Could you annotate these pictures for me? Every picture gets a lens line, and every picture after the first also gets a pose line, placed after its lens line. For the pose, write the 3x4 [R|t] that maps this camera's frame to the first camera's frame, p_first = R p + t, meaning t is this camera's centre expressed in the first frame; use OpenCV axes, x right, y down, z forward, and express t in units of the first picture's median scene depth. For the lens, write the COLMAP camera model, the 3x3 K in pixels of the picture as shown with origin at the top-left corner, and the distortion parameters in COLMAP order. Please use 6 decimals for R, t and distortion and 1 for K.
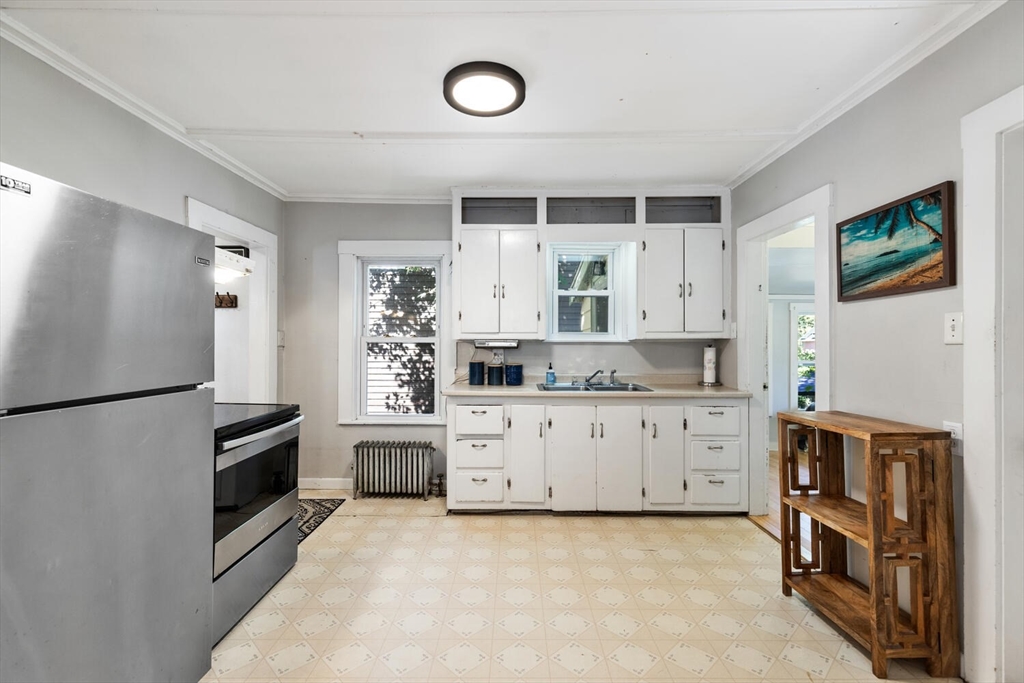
lens RADIAL K [[471.3, 0, 515.4], [0, 471.3, 345.2], [0, 0, 1]] dist [0.001068, 0.000092]
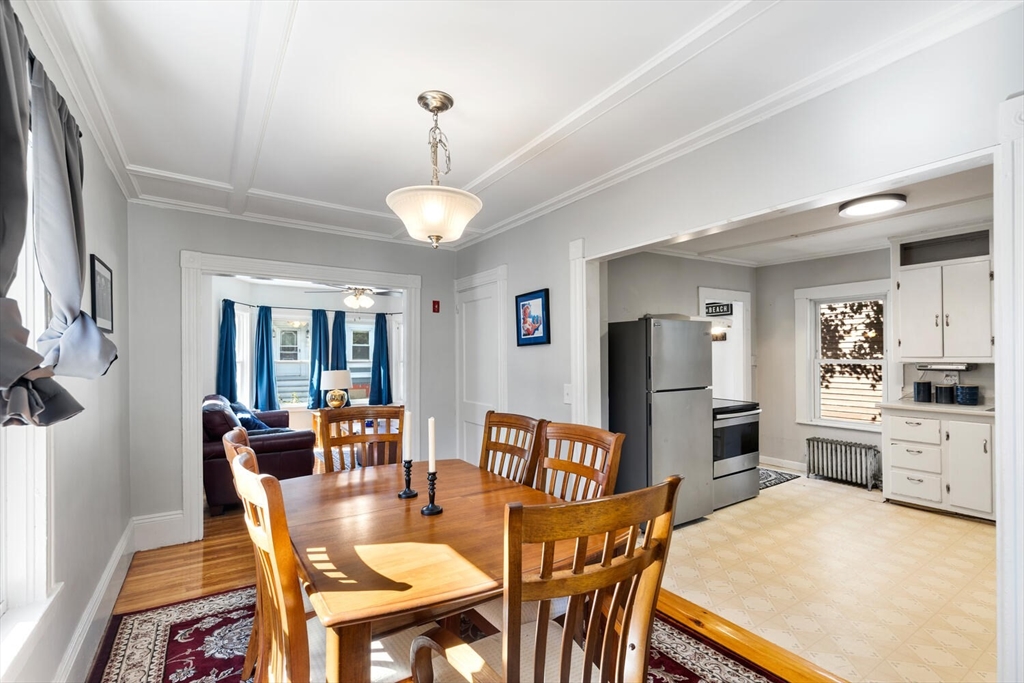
lens RADIAL K [[458.8, 0, 512.4], [0, 458.8, 348.5], [0, 0, 1]] dist [-0.014282, -0.000258]
pose [[0.542870, -0.029595, -0.839295, 0.343921], [0.001729, 0.999416, -0.034123, -0.012198], [0.839815, 0.017073, 0.542604, -0.497164]]
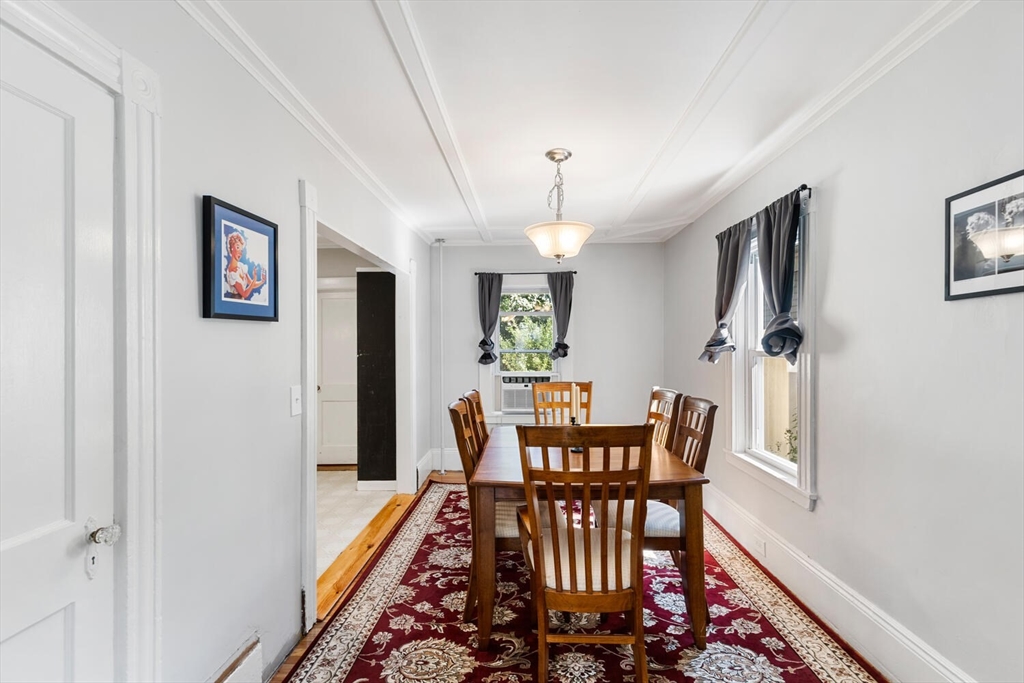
lens RADIAL K [[471.3, 0, 515.4], [0, 471.3, 345.2], [0, 0, 1]] dist [0.001068, 0.000092]
pose [[0.050342, 0.004971, 0.998720, -0.901651], [0.003804, 0.999979, -0.005169, -0.022989], [-0.998725, 0.004060, 0.050322, -0.241555]]
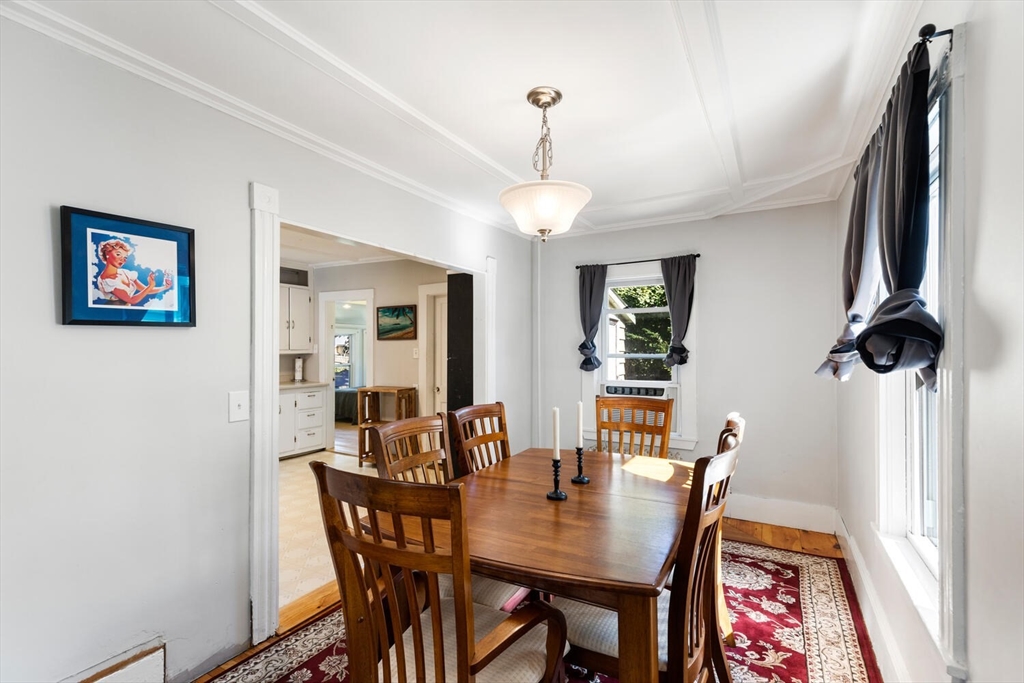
lens RADIAL K [[466.4, 0, 512.0], [0, 466.4, 341.5], [0, 0, 1]] dist [-0.002433, 0.000040]
pose [[0.513998, 0.015717, 0.857647, -0.647485], [0.000227, 0.999830, -0.018458, -0.026978], [-0.857791, 0.009682, 0.513907, -0.522738]]
